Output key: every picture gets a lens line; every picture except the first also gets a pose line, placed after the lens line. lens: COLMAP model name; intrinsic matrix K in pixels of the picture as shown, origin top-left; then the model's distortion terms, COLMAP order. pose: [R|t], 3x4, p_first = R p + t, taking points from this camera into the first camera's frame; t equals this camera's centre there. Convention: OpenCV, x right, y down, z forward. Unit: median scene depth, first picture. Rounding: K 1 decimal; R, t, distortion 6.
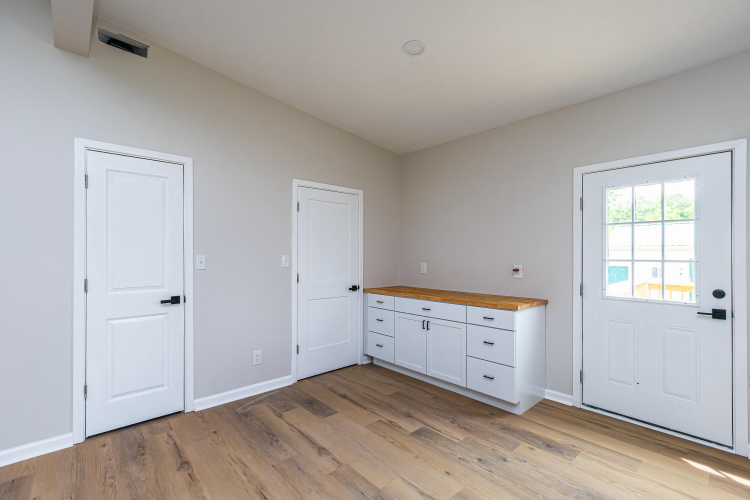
lens RADIAL K [[337.8, 0, 380.6], [0, 337.8, 253.1], [0, 0, 1]] dist [0.000584, -0.000267]
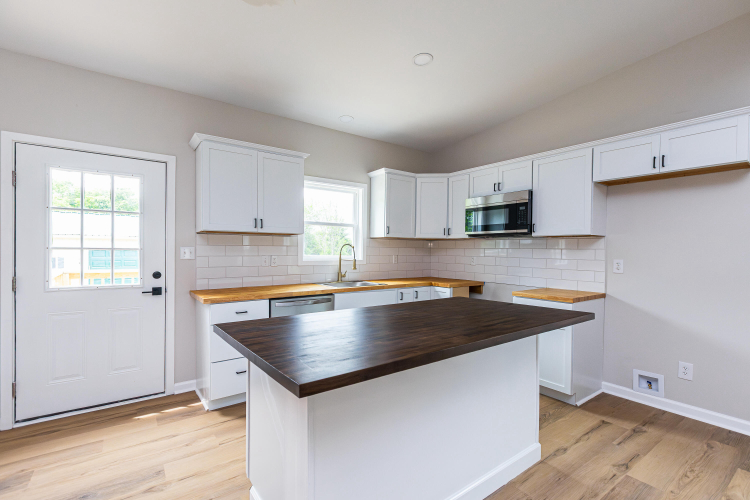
lens RADIAL K [[337.8, 0, 380.6], [0, 337.8, 253.1], [0, 0, 1]] dist [0.000584, -0.000267]
pose [[0.101385, -0.011666, 0.994779, -0.132093], [-0.021433, 0.999674, 0.013907, 0.002951], [-0.994616, -0.022731, 0.101101, 0.039685]]
